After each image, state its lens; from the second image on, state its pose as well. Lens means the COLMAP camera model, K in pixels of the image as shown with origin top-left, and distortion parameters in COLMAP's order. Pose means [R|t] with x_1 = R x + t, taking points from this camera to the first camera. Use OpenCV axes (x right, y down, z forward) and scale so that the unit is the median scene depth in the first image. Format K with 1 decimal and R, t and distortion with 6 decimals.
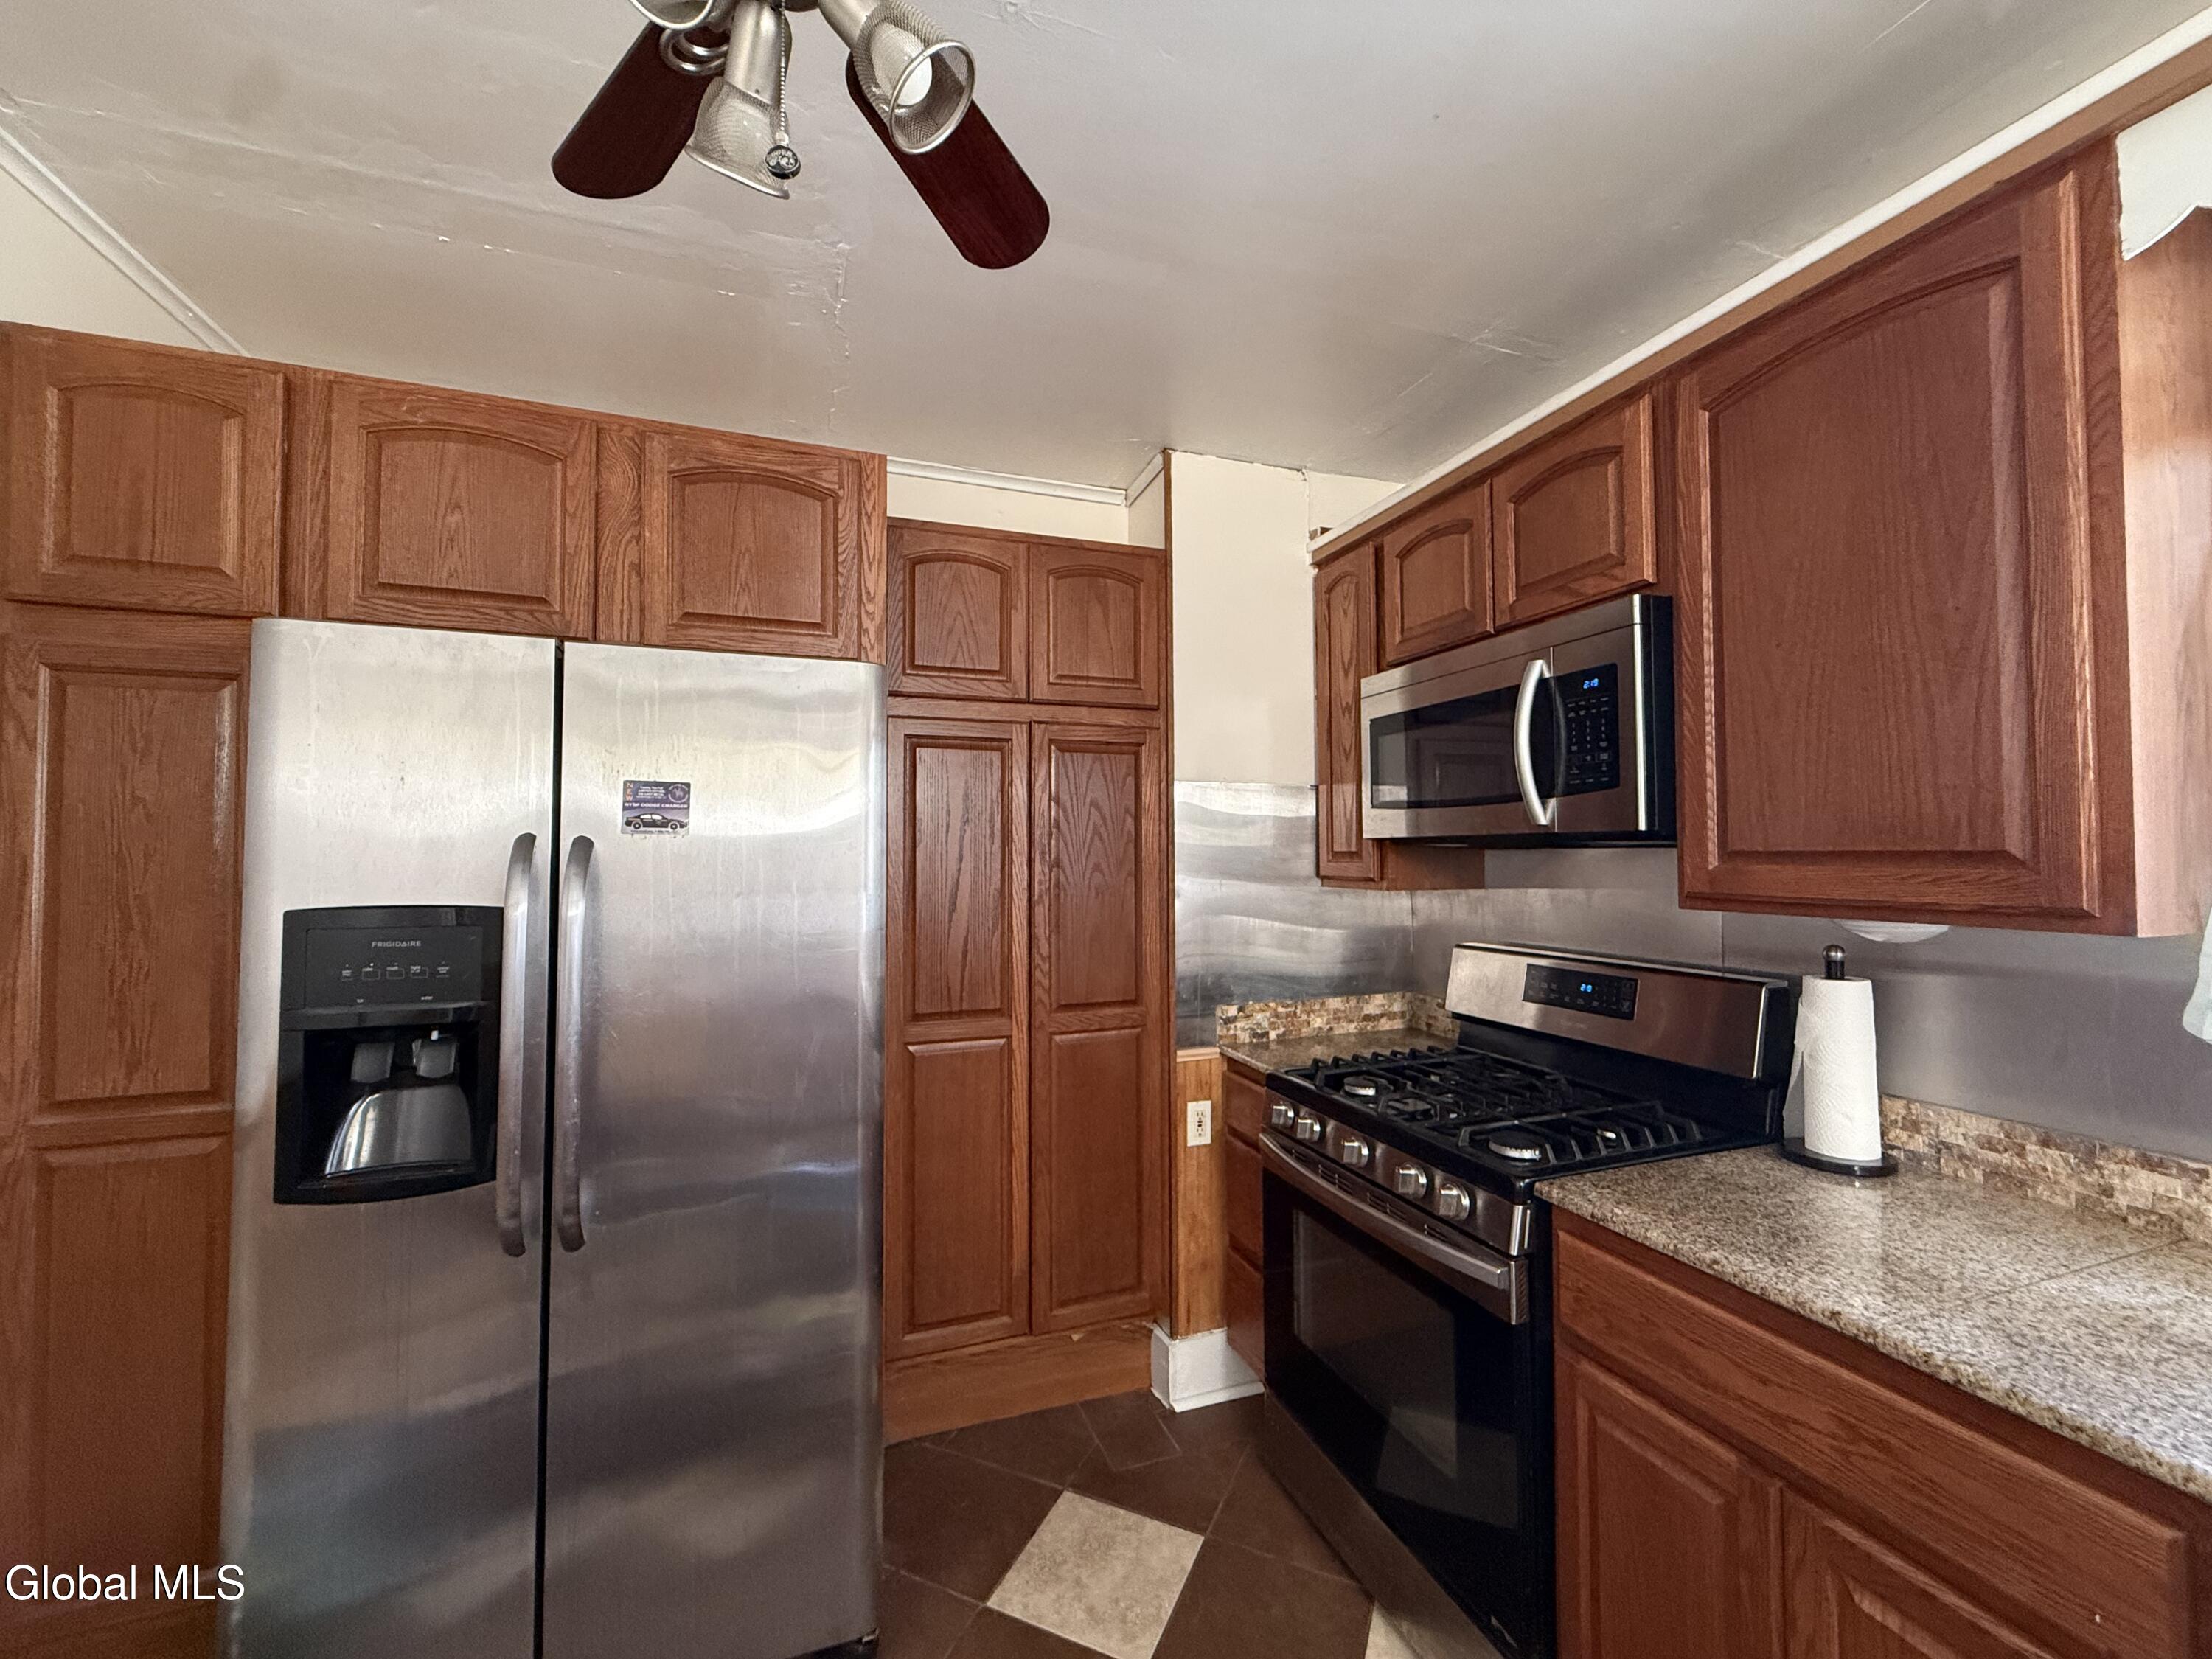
lens RADIAL K [[880.2, 0, 1099.6], [0, 880.2, 832.5], [0, 0, 1]] dist [0.000927, 0.000825]
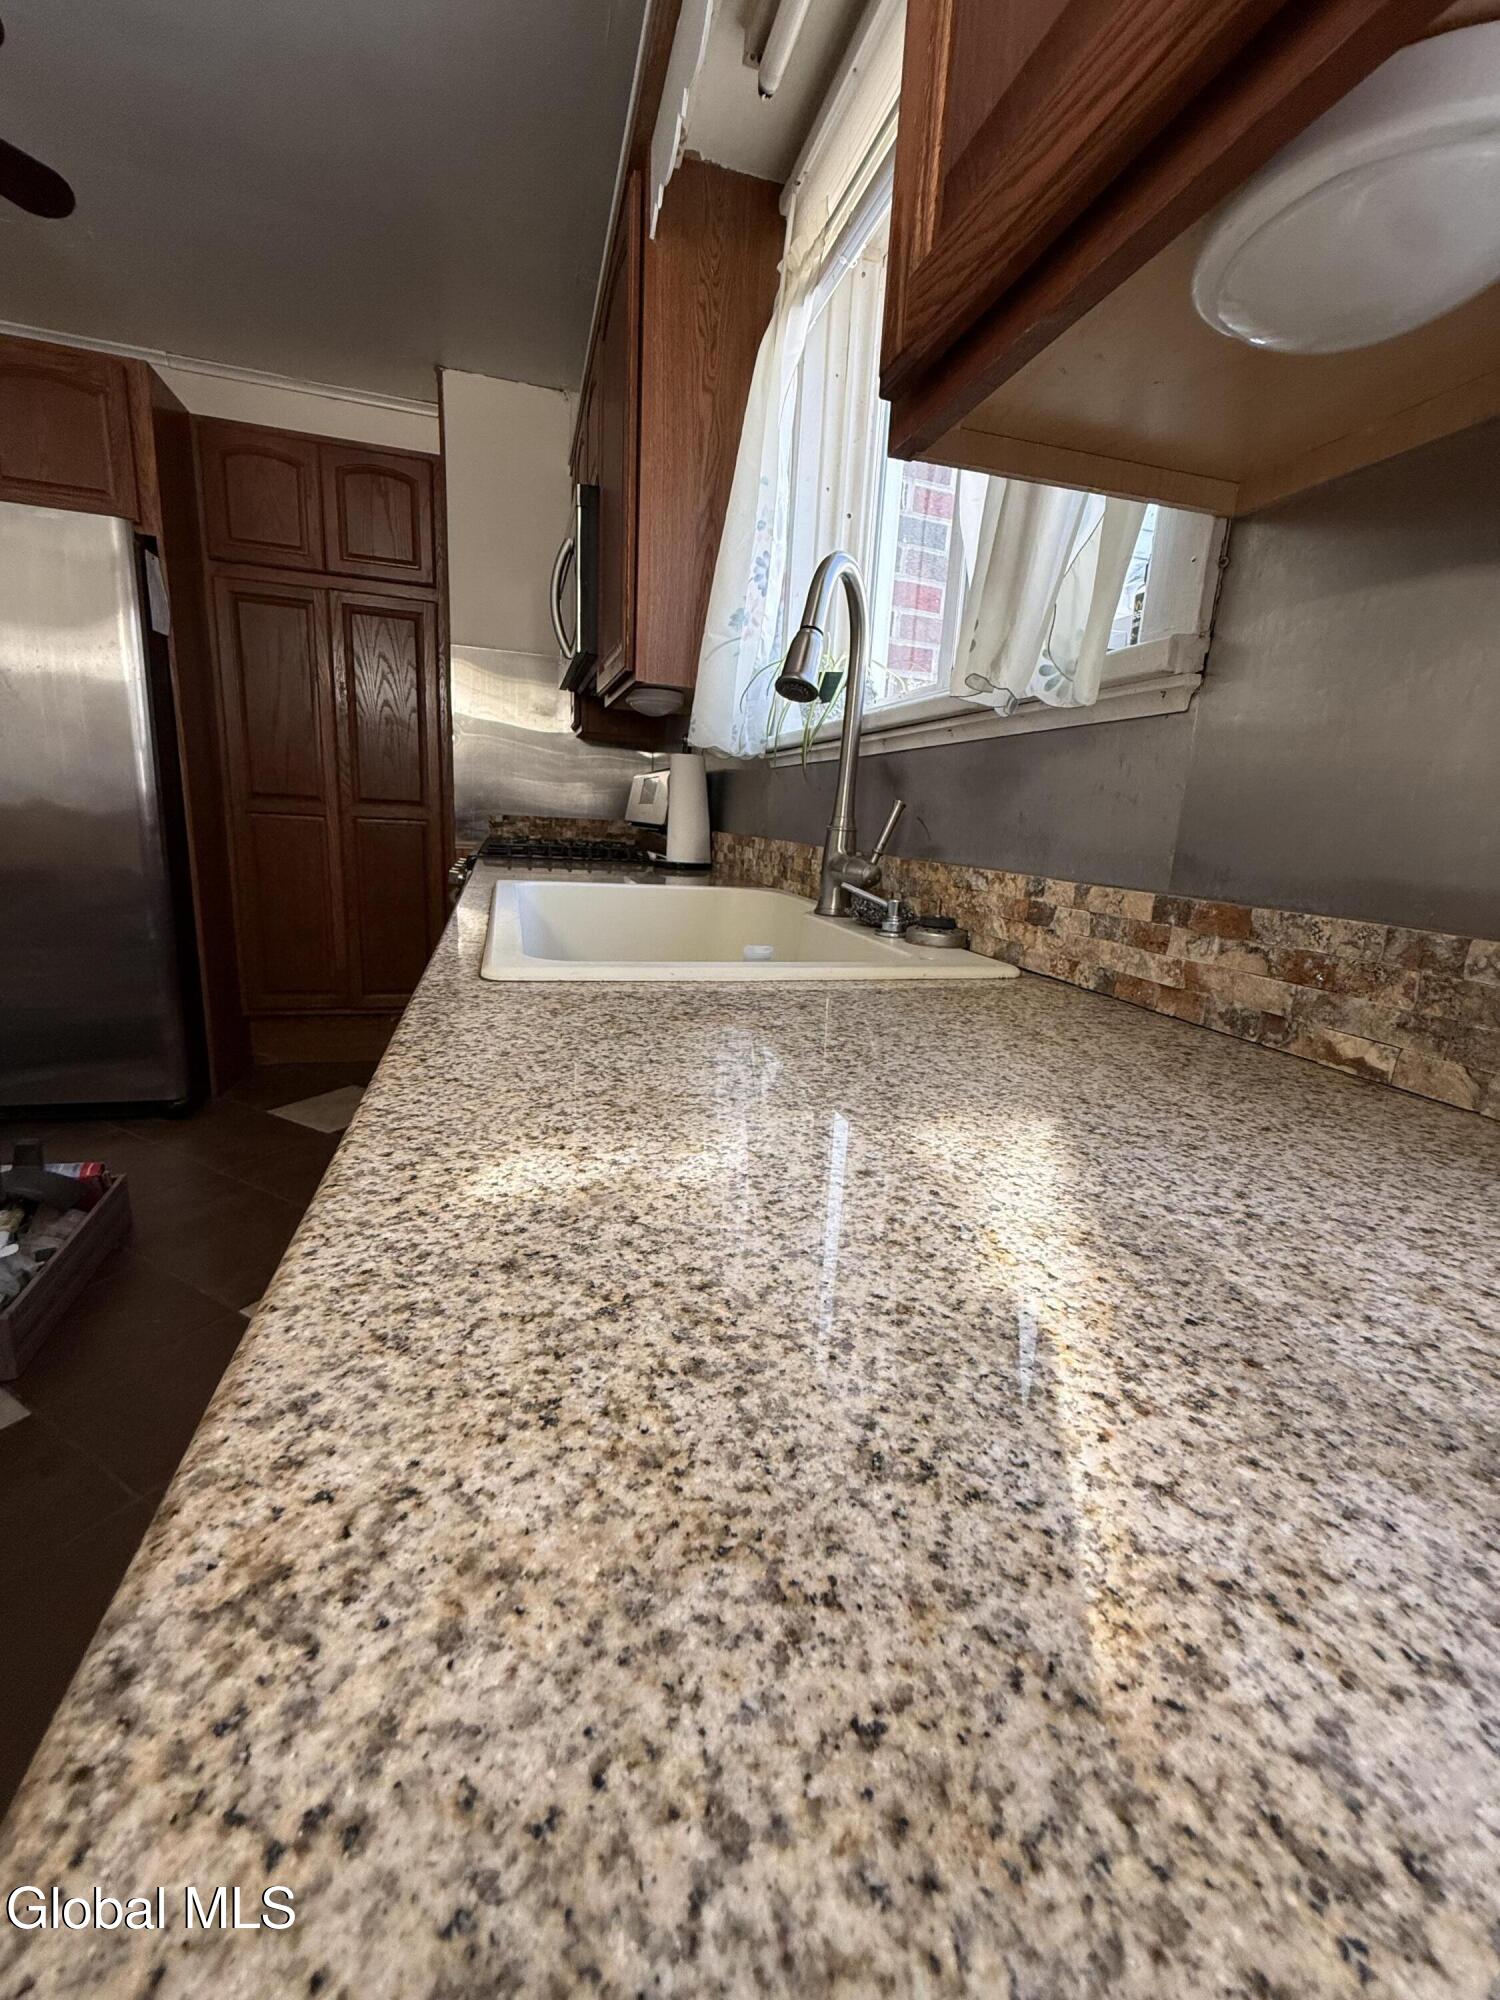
lens RADIAL K [[795.9, 0, 753.2], [0, 795.9, 992.6], [0, 0, 1]] dist [0.000927, 0.000825]
pose [[0.997406, 0.063115, -0.034605, 0.668919], [-0.052852, 0.968544, 0.243165, 0.149889], [0.048864, -0.240706, 0.969367, -0.340761]]
